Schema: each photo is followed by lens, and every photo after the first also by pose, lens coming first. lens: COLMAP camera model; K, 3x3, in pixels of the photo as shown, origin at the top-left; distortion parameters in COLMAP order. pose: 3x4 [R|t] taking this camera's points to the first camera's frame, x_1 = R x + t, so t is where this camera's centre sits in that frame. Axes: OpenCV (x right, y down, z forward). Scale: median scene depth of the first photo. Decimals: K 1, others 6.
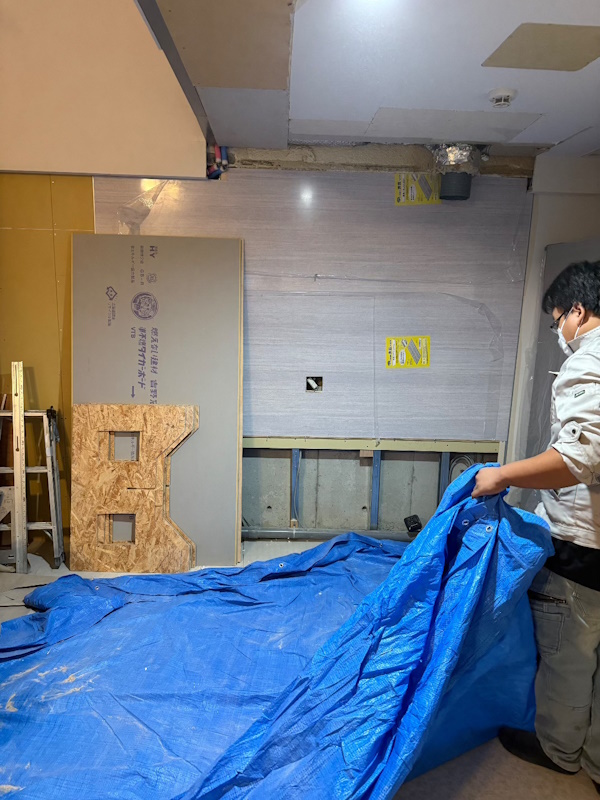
lens RADIAL K [[572.0, 0, 300.7], [0, 572.0, 399.2], [0, 0, 1]] dist [0.034338, -0.018168]
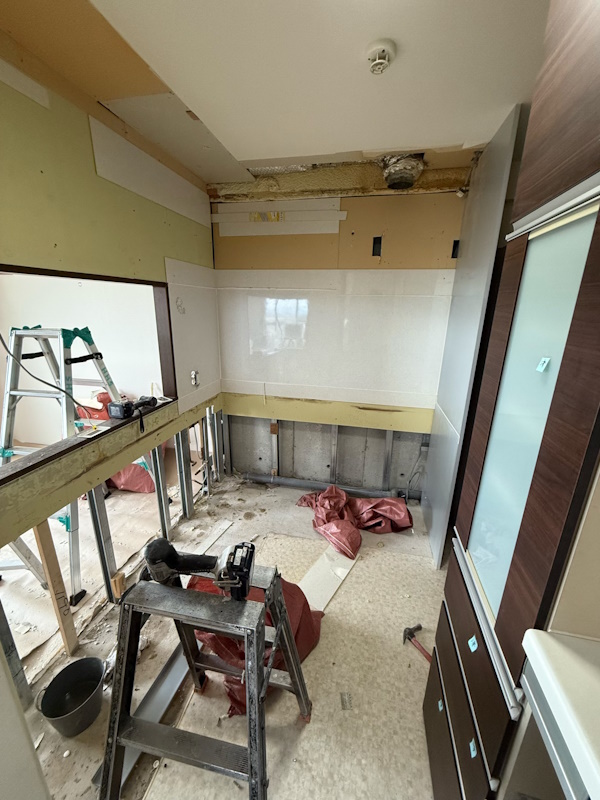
lens RADIAL K [[319.1, 0, 301.8], [0, 319.1, 401.3], [0, 0, 1]] dist [0.002864, 0.000359]
pose [[0.968718, 0.061442, -0.240439, 0.259782], [-0.038501, 0.994345, 0.098976, -0.038815], [0.245160, -0.086622, 0.965605, 0.319836]]
